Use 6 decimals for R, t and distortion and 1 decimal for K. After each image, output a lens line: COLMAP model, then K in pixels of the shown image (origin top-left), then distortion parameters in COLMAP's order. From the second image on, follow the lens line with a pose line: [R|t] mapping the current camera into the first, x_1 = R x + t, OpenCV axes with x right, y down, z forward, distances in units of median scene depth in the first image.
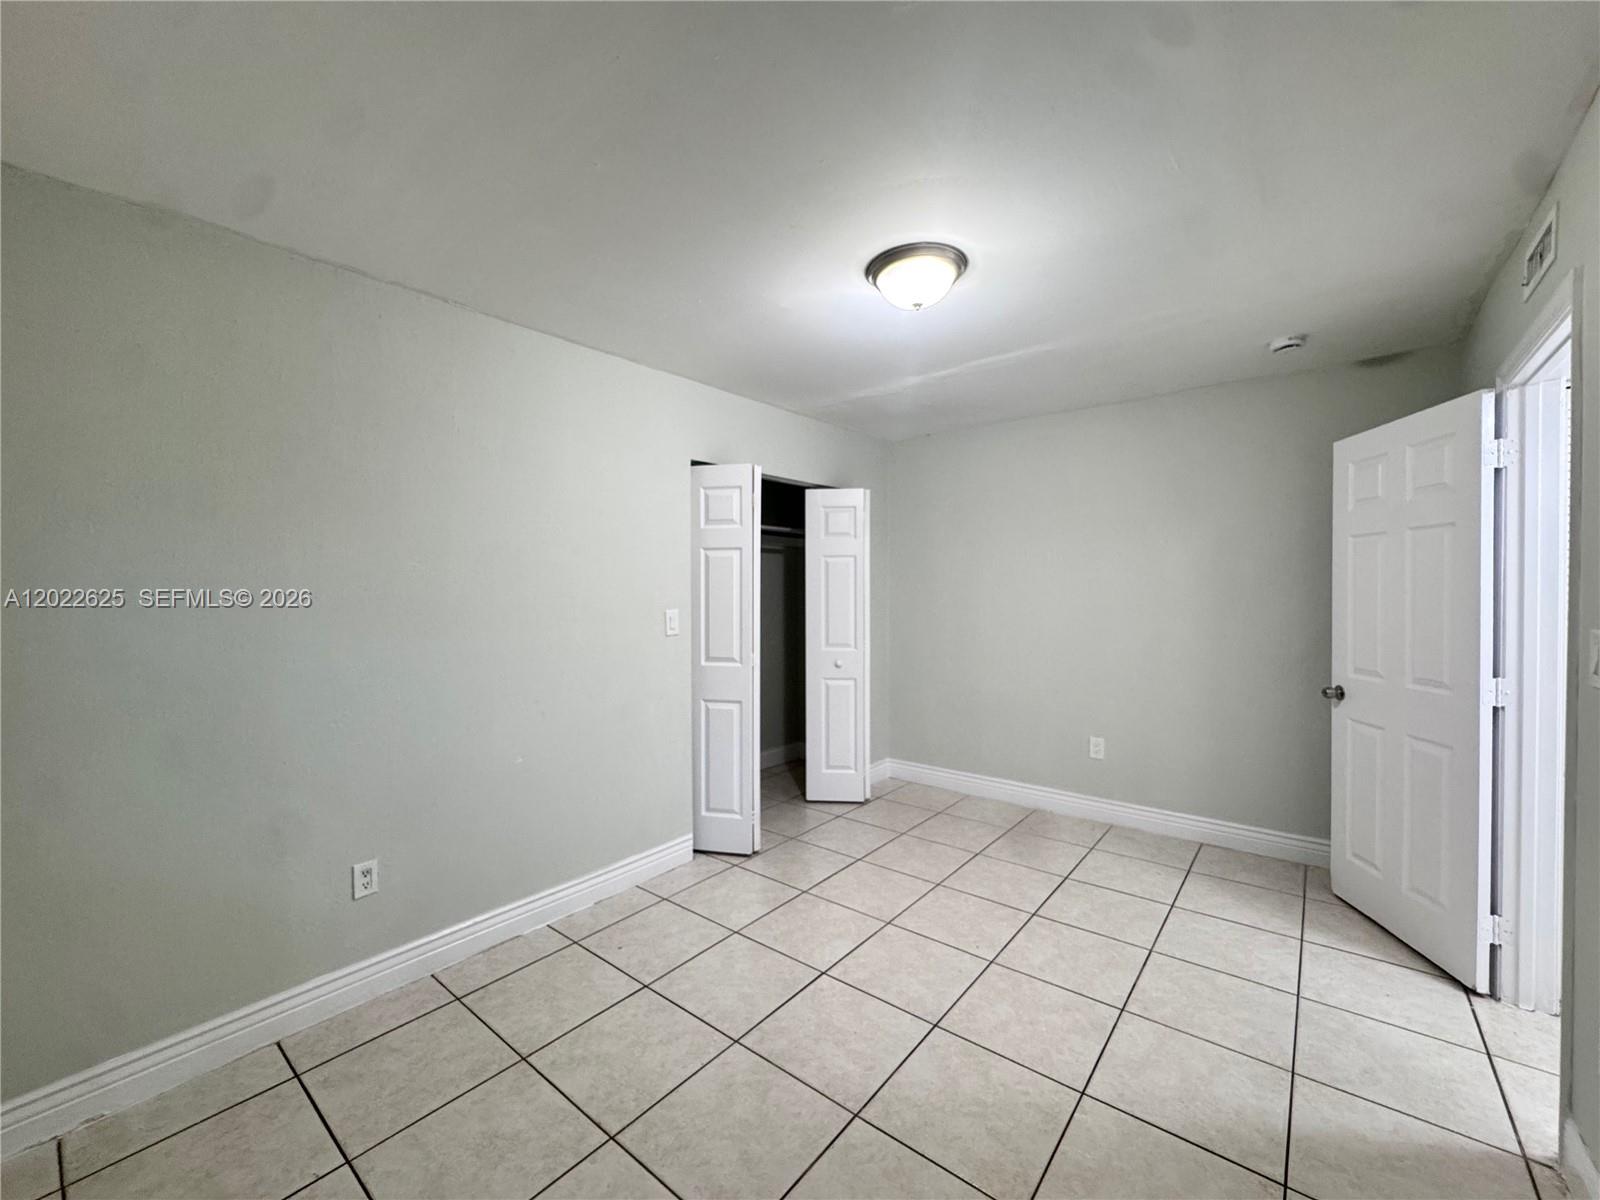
lens RADIAL K [[639.9, 0, 803.6], [0, 639.9, 596.7], [0, 0, 1]] dist [-0.002396, -0.000157]
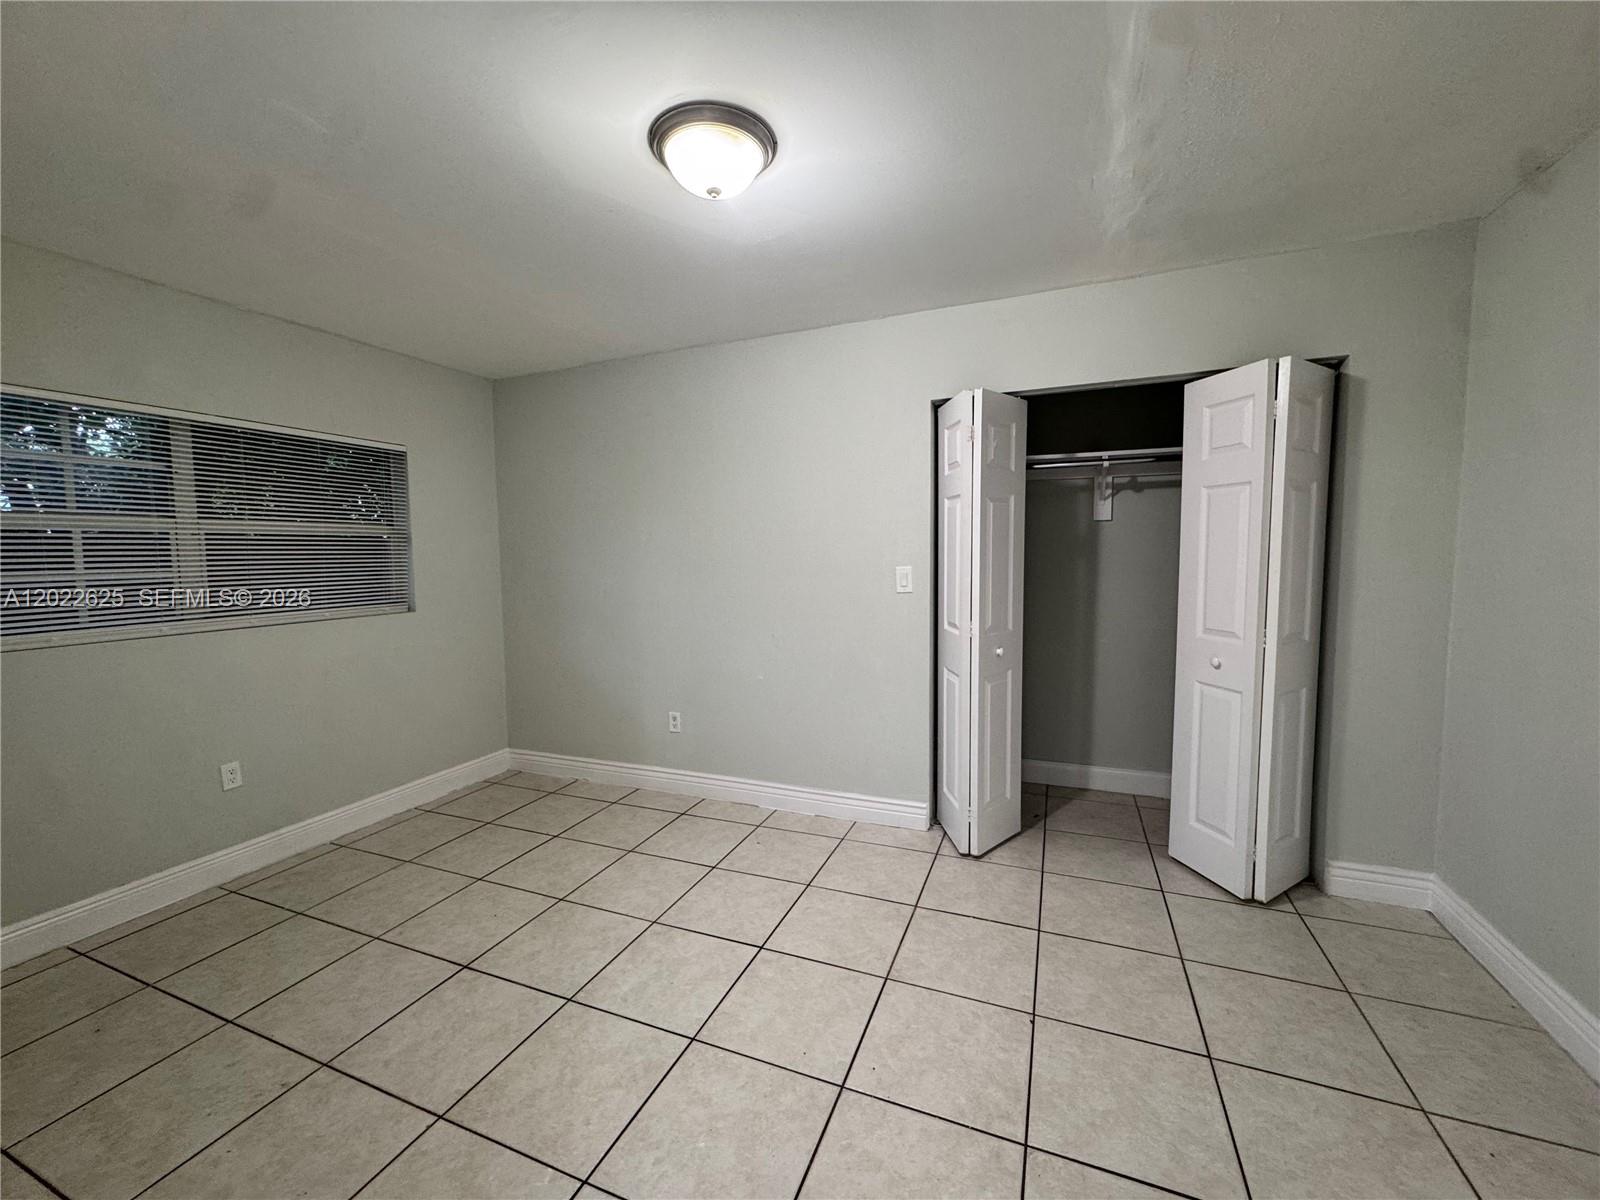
lens RADIAL K [[639.9, 0, 801.5], [0, 639.9, 597.3], [0, 0, 1]] dist [-0.002396, -0.000157]
pose [[0.290266, 0.072244, -0.954215, 0.838181], [0.003694, 0.997054, 0.076611, -0.009234], [0.956939, -0.025762, 0.289144, 0.716340]]
